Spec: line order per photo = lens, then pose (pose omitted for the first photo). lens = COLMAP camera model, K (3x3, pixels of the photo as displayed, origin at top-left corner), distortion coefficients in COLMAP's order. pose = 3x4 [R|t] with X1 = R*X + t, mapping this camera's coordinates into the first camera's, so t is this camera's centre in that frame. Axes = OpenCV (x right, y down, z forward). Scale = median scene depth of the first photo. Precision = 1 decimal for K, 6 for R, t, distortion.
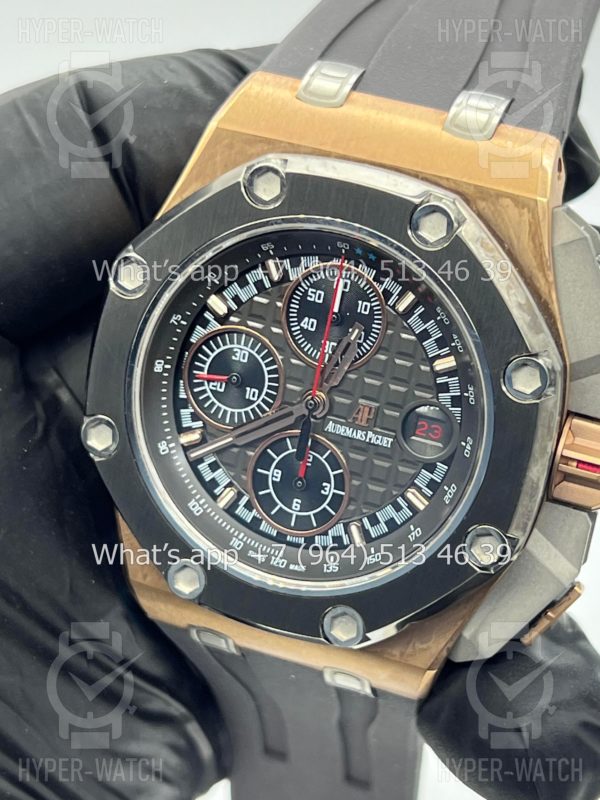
lens RADIAL K [[1841.5, 0, 299.6], [0, 1841.5, 394.9], [0, 0, 1]] dist [0.236381, 0.000000]
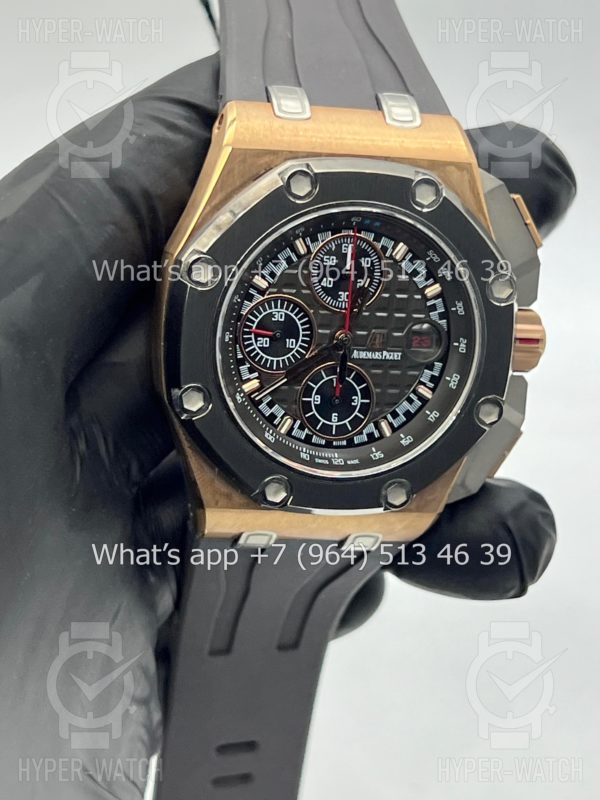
lens RADIAL K [[1841.5, 0, 286.0], [0, 1841.5, 386.2], [0, 0, 1]] dist [0.236381, 0.000000]
pose [[0.855433, -0.216019, 0.470712, -0.662930], [0.202189, 0.976034, 0.080480, -0.078193], [-0.476816, 0.026327, 0.878609, -0.158745]]
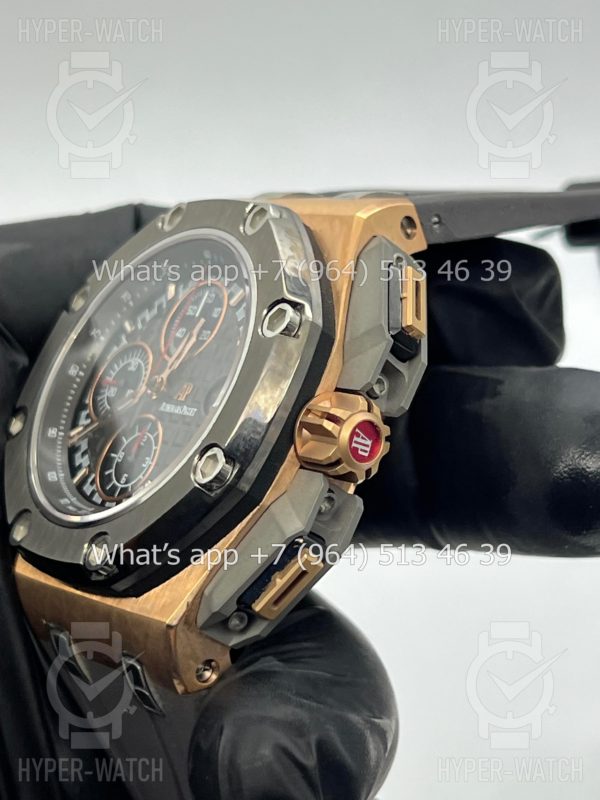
lens RADIAL K [[1841.5, 0, 308.0], [0, 1841.5, 397.9], [0, 0, 1]] dist [0.236381, 0.000000]
pose [[0.841126, 0.032582, -0.539856, 0.691563], [-0.337266, 0.811925, -0.476477, 0.513824], [0.422798, 0.582852, 0.693920, 0.256342]]
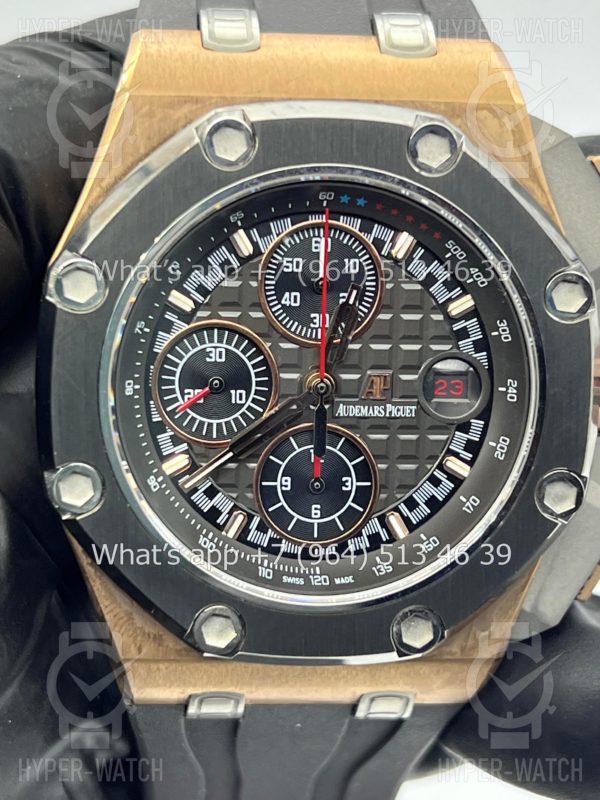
lens RADIAL K [[1841.5, 0, 293.6], [0, 1841.5, 401.3], [0, 0, 1]] dist [0.236381, 0.000000]
pose [[0.906860, -0.218873, 0.360138, -0.311114], [0.240891, 0.970406, -0.016824, 0.022149], [-0.345797, 0.102011, 0.932747, 0.203530]]
